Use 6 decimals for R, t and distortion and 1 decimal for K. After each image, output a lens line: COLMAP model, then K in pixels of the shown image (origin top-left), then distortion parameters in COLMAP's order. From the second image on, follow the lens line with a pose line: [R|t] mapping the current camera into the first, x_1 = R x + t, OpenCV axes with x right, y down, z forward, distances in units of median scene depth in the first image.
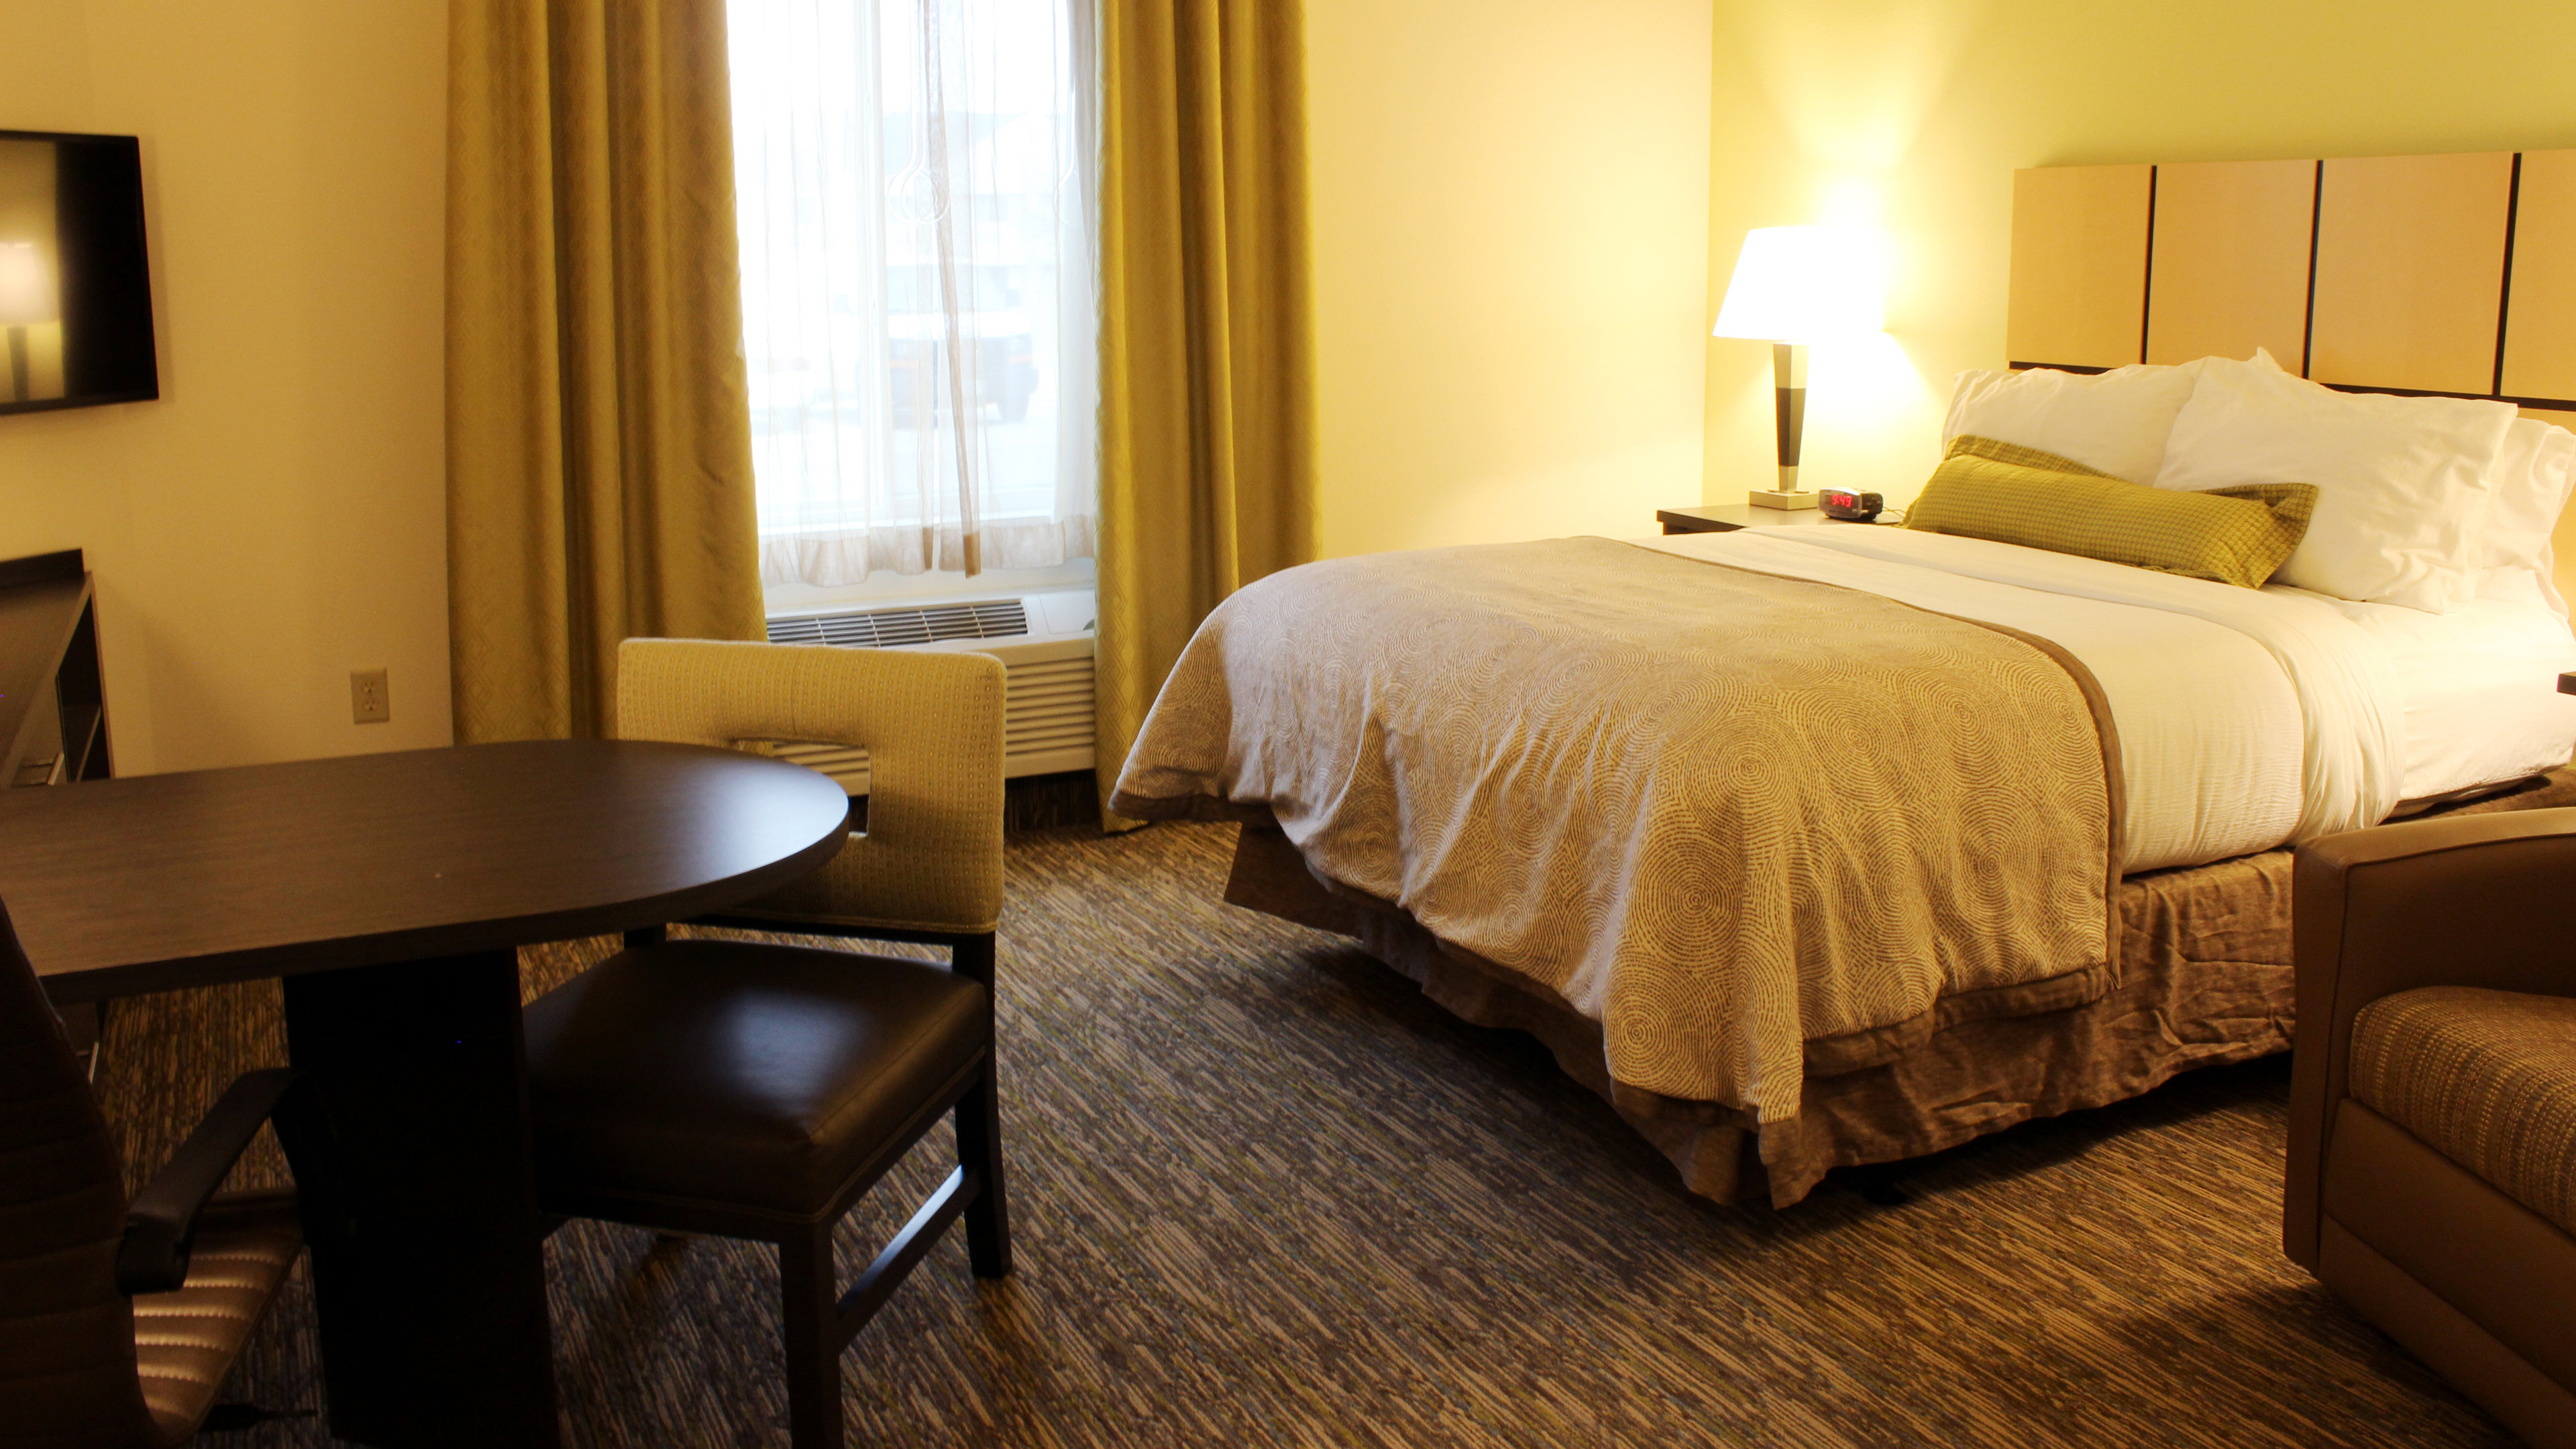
lens RADIAL K [[2215.6, 0, 1280.9], [0, 2215.6, 618.4], [0, 0, 1]] dist [-0.190899, 0.241842]
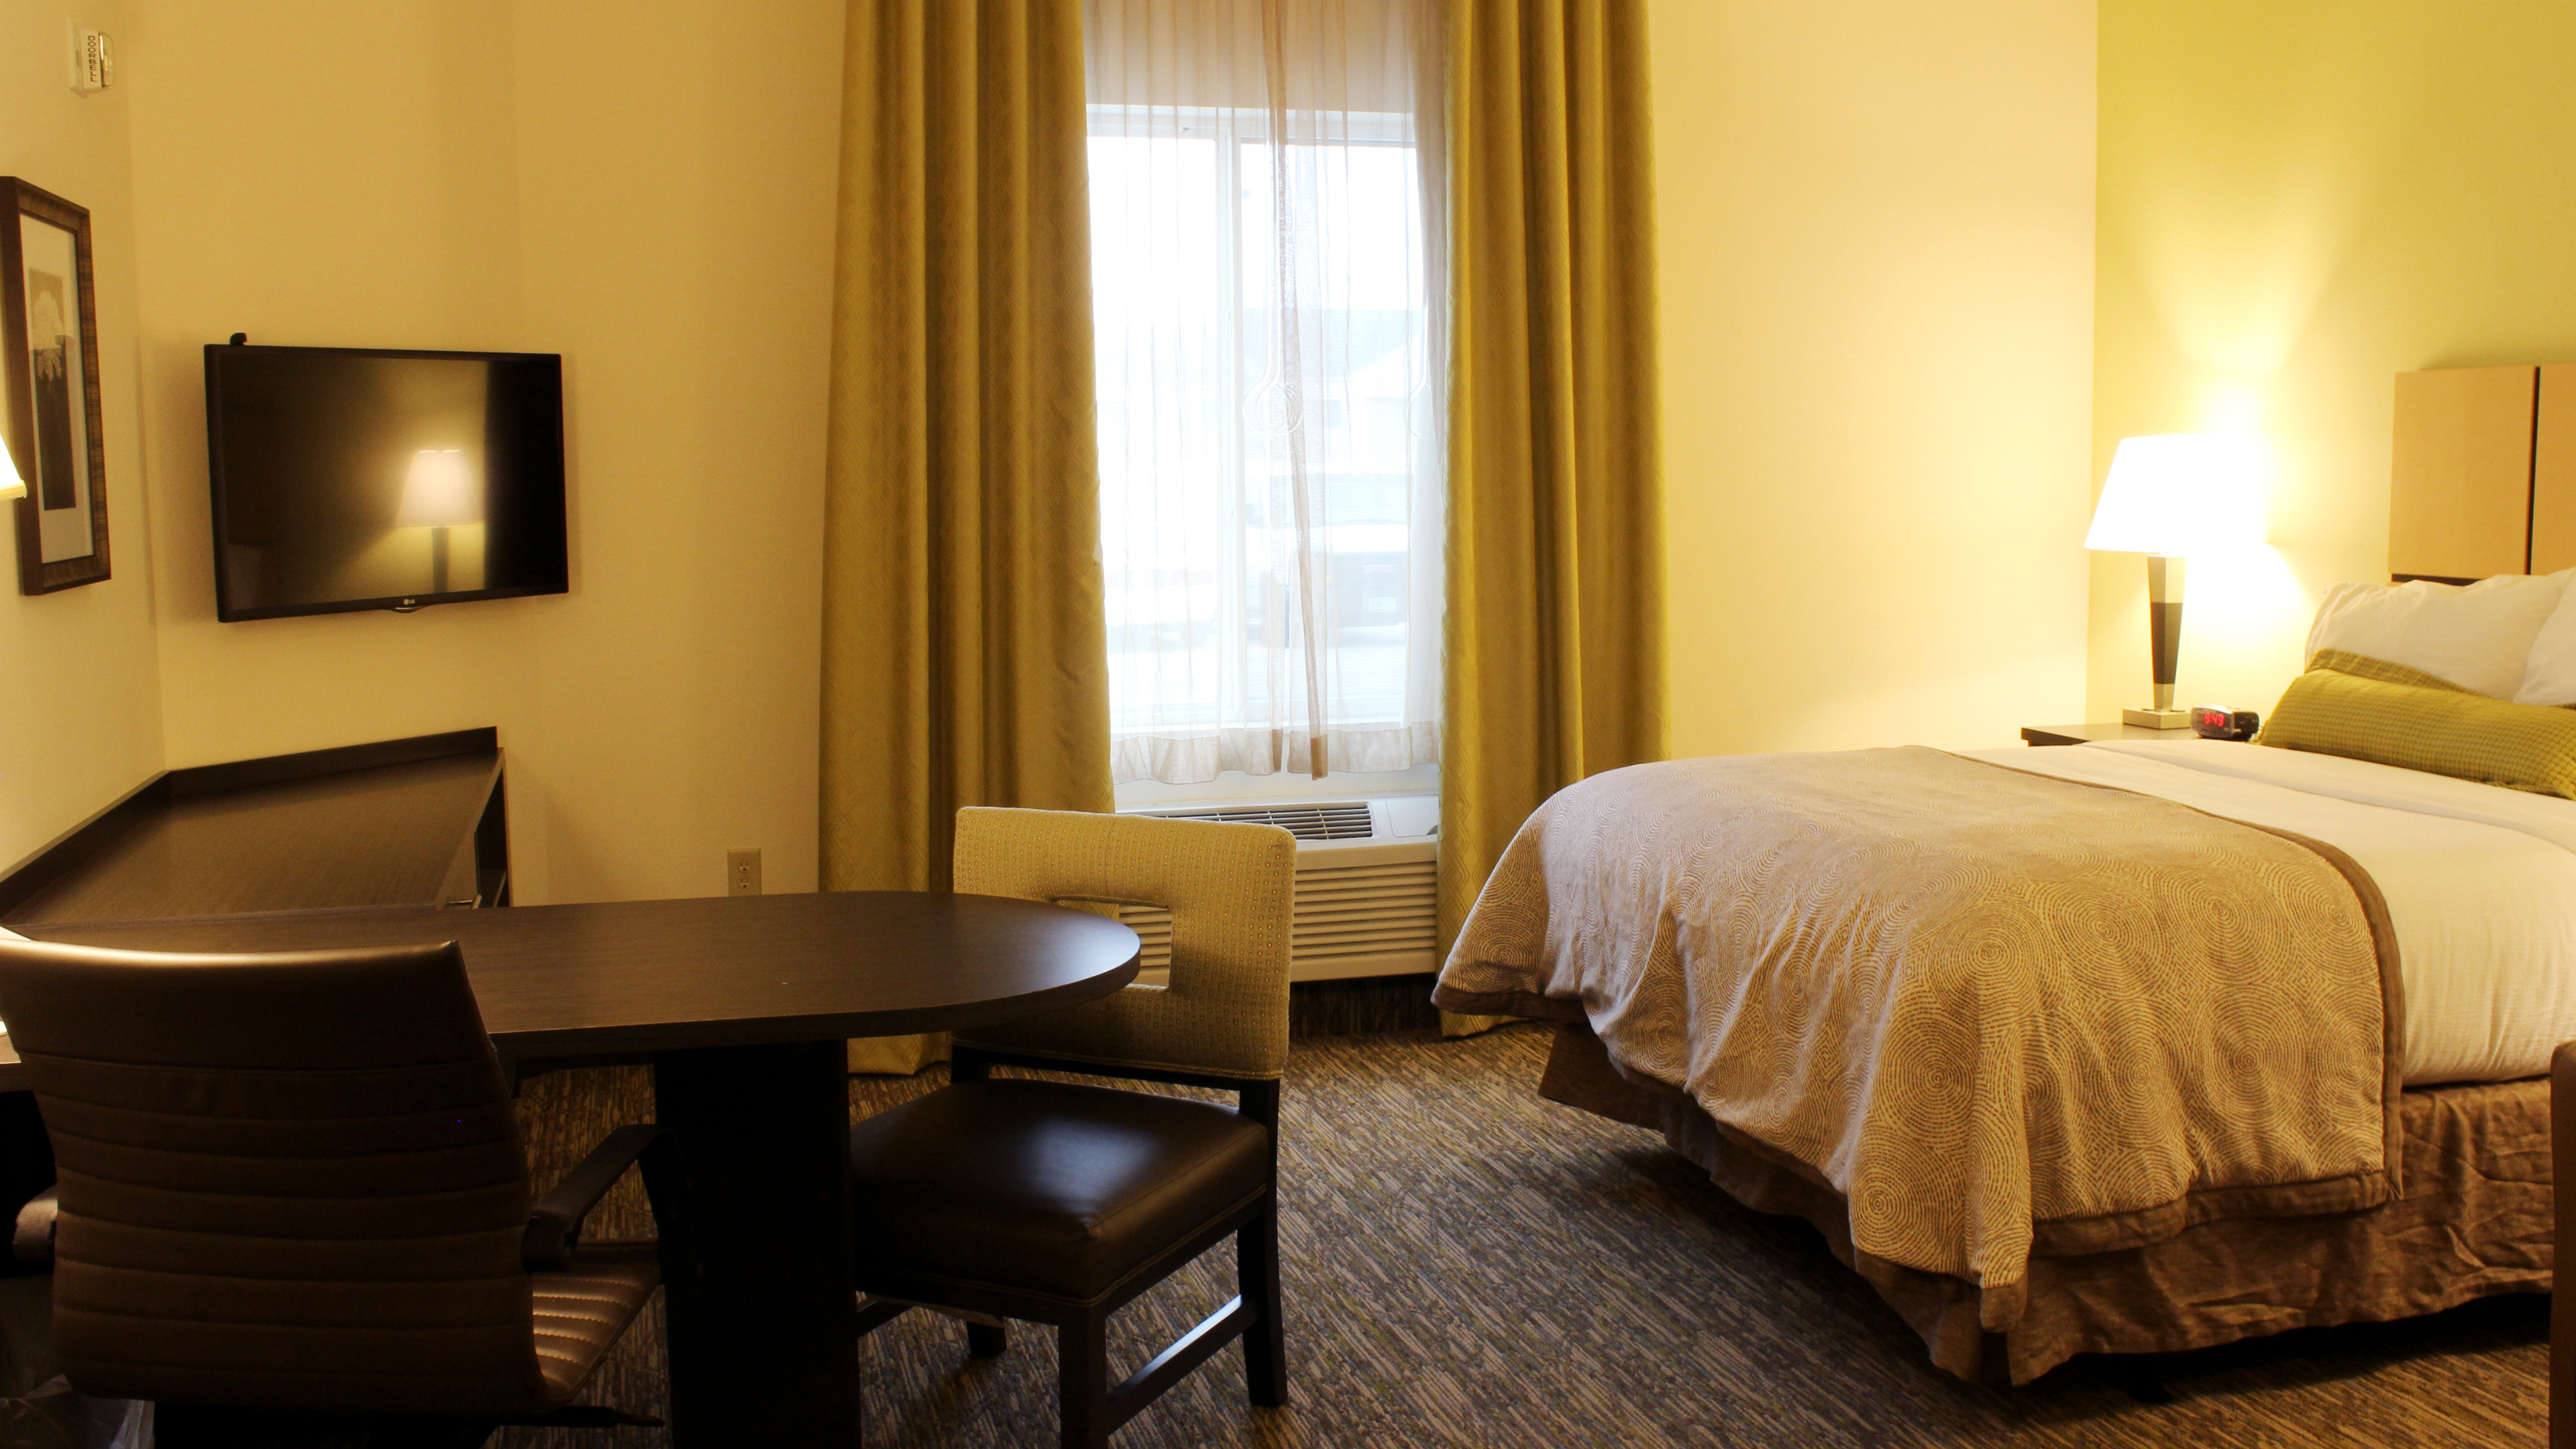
lens RADIAL K [[2565.0, 0, 1288.0], [0, 2565.0, 724.5], [0, 0, 1]] dist [-0.146928, 0.188777]
pose [[0.980481, 0.016205, -0.195944, 0.108235], [-0.028281, 0.997858, -0.058991, 0.036267], [0.194568, 0.063381, 0.978839, -0.230365]]
